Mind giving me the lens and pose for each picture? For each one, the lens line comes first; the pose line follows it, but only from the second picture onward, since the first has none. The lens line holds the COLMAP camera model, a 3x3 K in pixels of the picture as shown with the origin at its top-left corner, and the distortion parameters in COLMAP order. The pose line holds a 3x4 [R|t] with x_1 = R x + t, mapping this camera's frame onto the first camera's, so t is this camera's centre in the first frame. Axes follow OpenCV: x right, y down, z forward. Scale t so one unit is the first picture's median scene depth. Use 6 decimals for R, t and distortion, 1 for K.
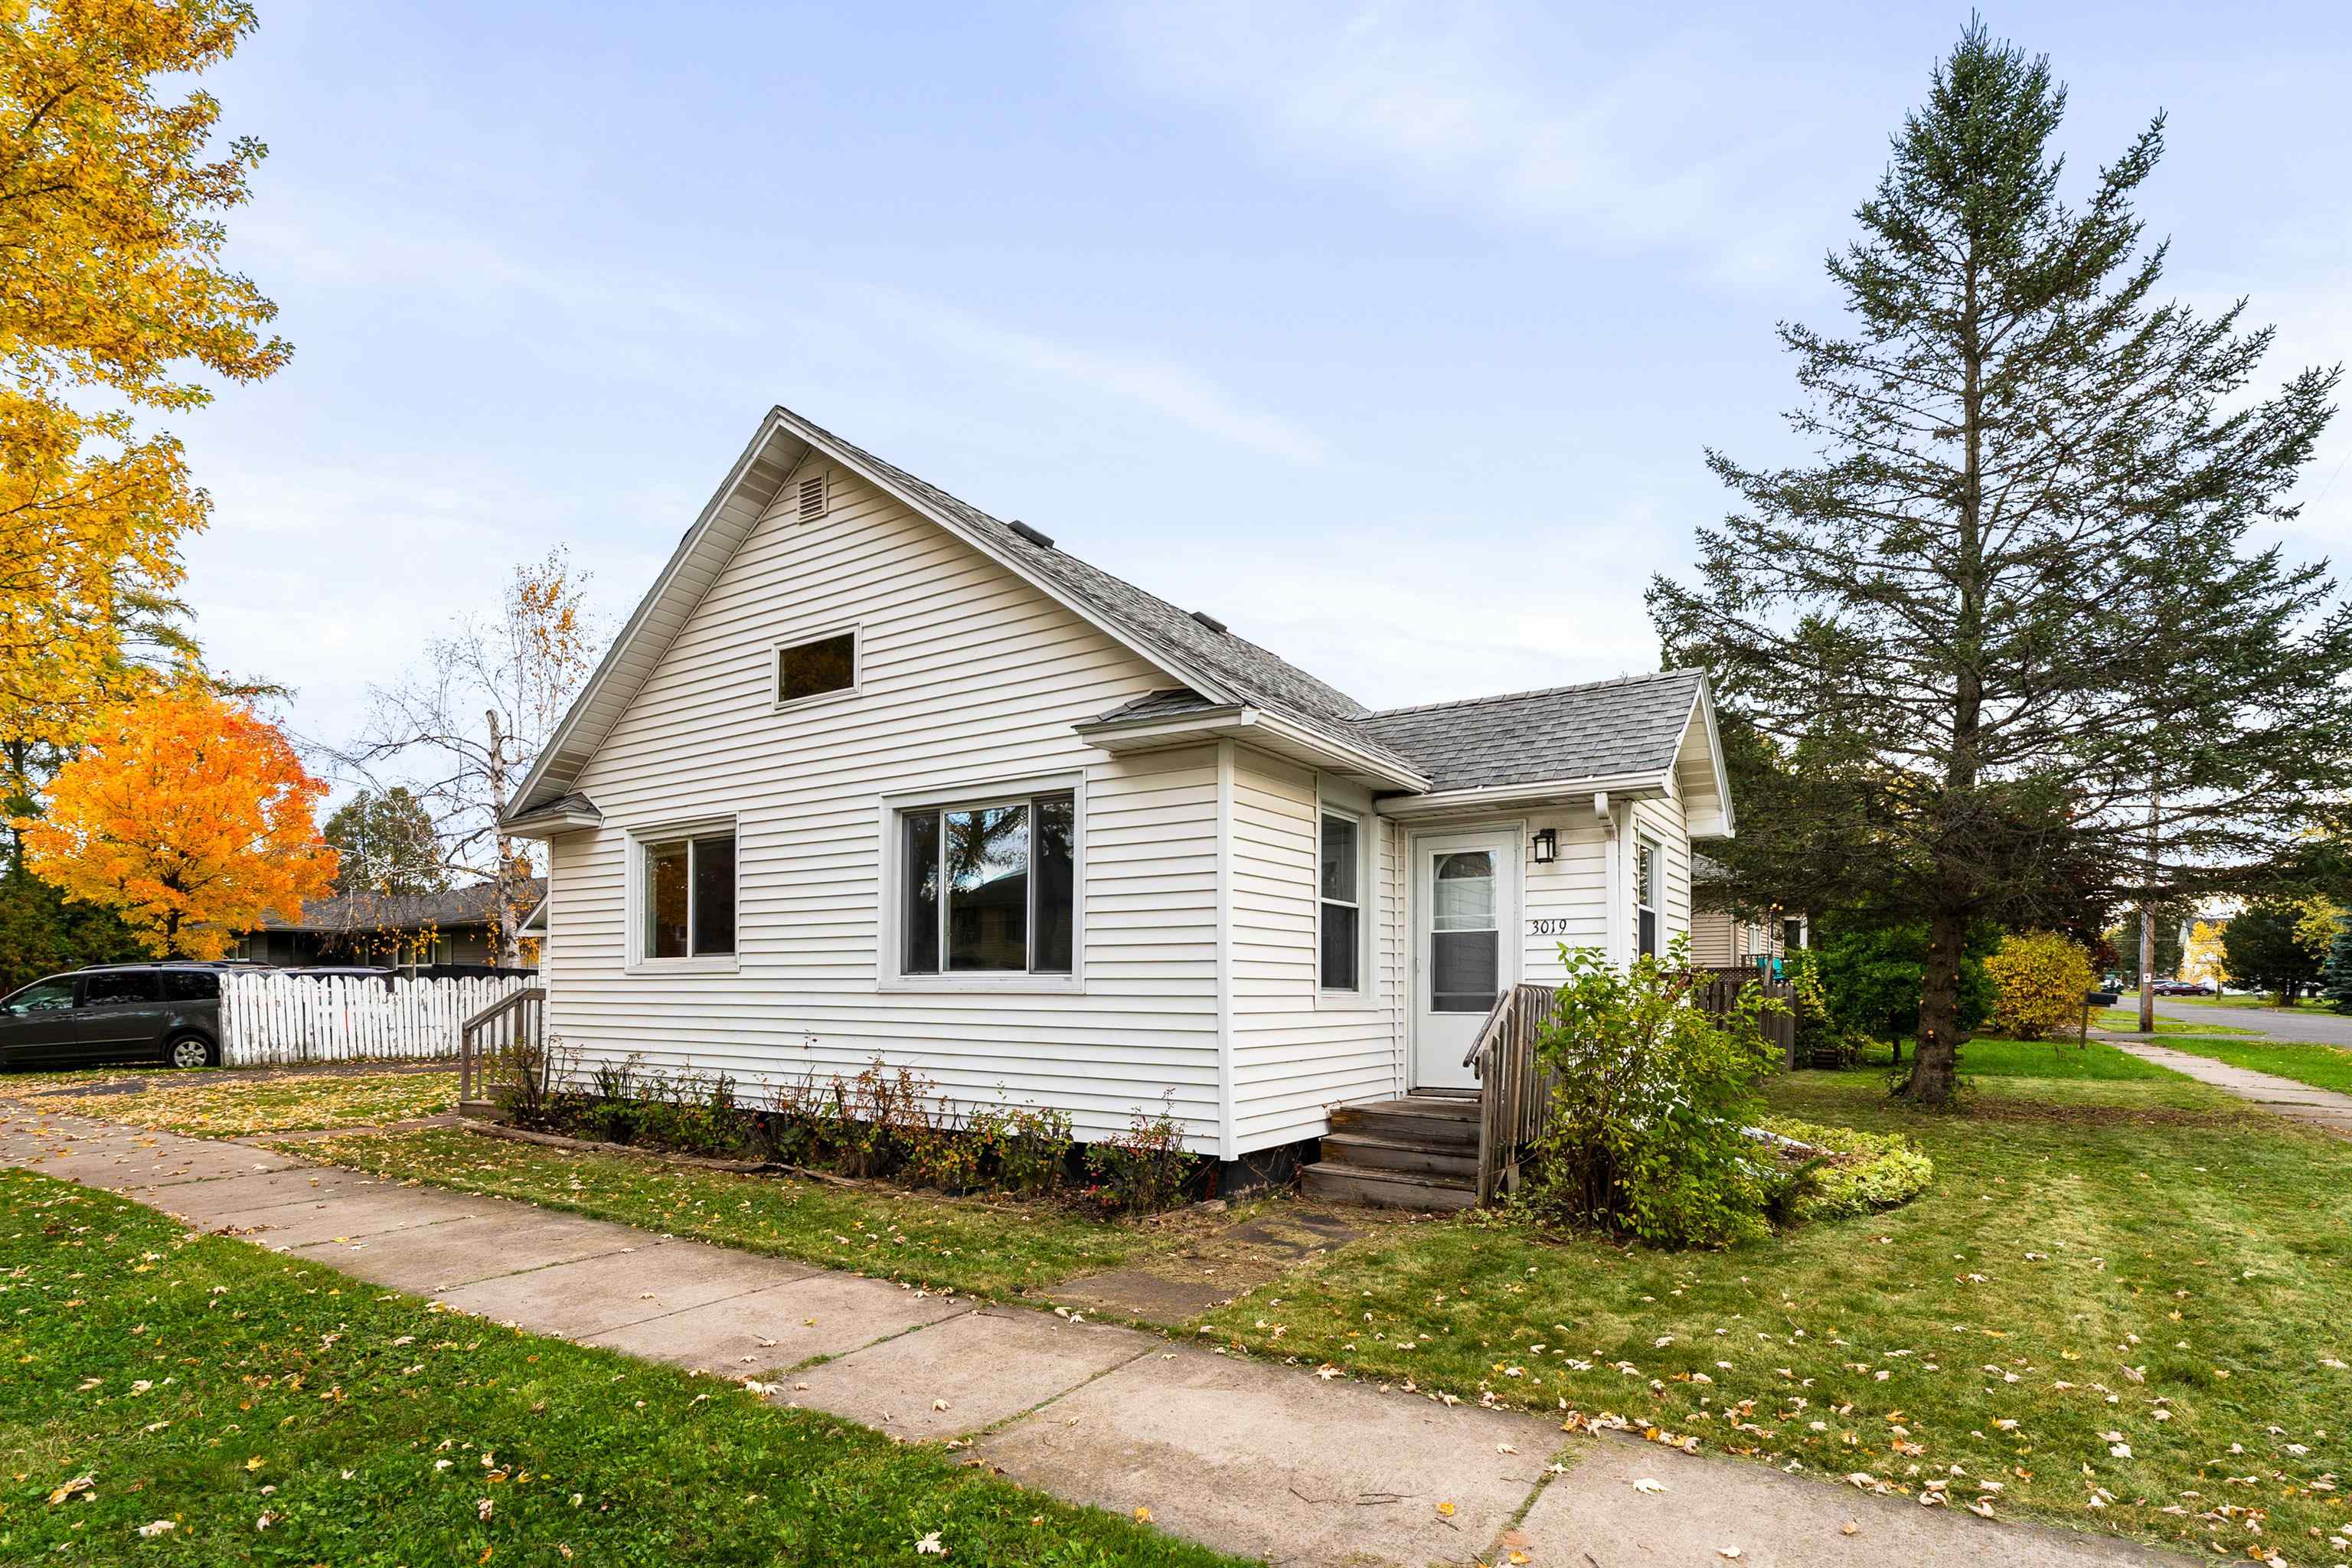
lens RADIAL K [[1135.7, 0, 1176.0], [0, 1135.7, 784.0], [0, 0, 1]] dist [0.003510, 0.000847]
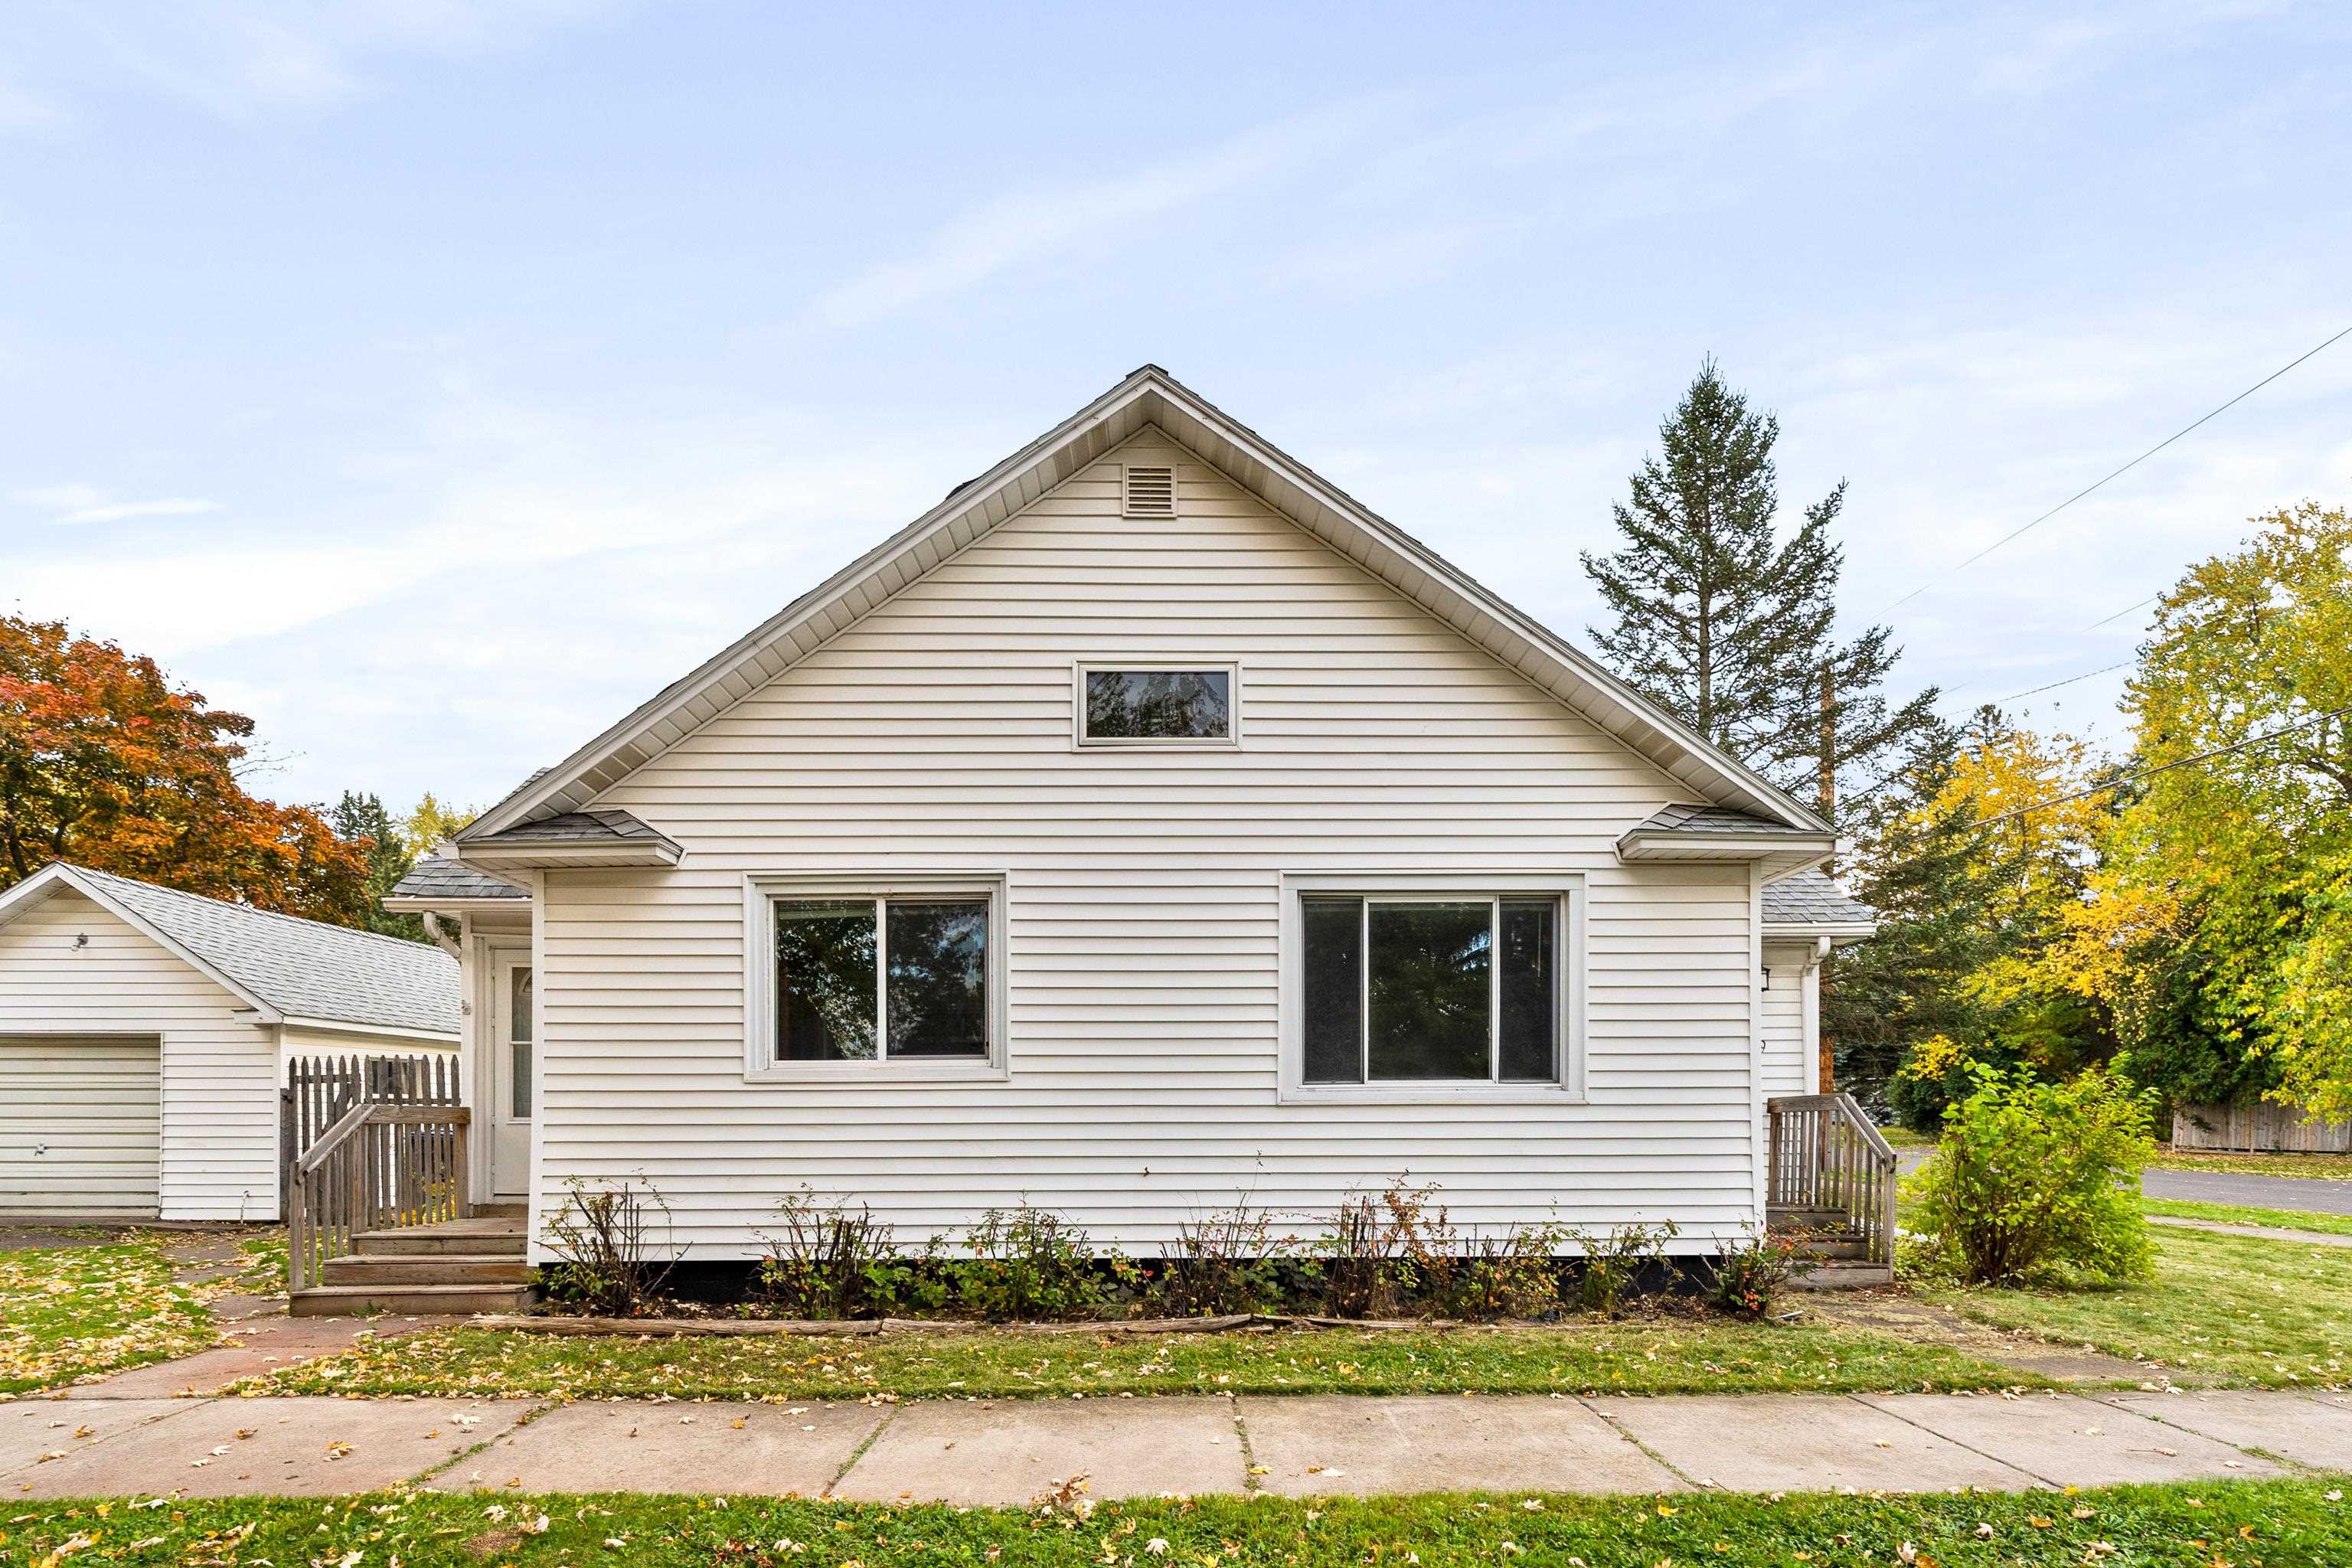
lens RADIAL K [[1119.4, 0, 1172.4], [0, 1119.4, 905.5], [0, 0, 1]] dist [-0.001482, -0.000203]
pose [[0.828512, 0.079005, 0.554370, -0.731021], [-0.093239, 0.995640, -0.002544, 0.040834], [-0.552154, -0.049581, 0.832266, 0.324000]]
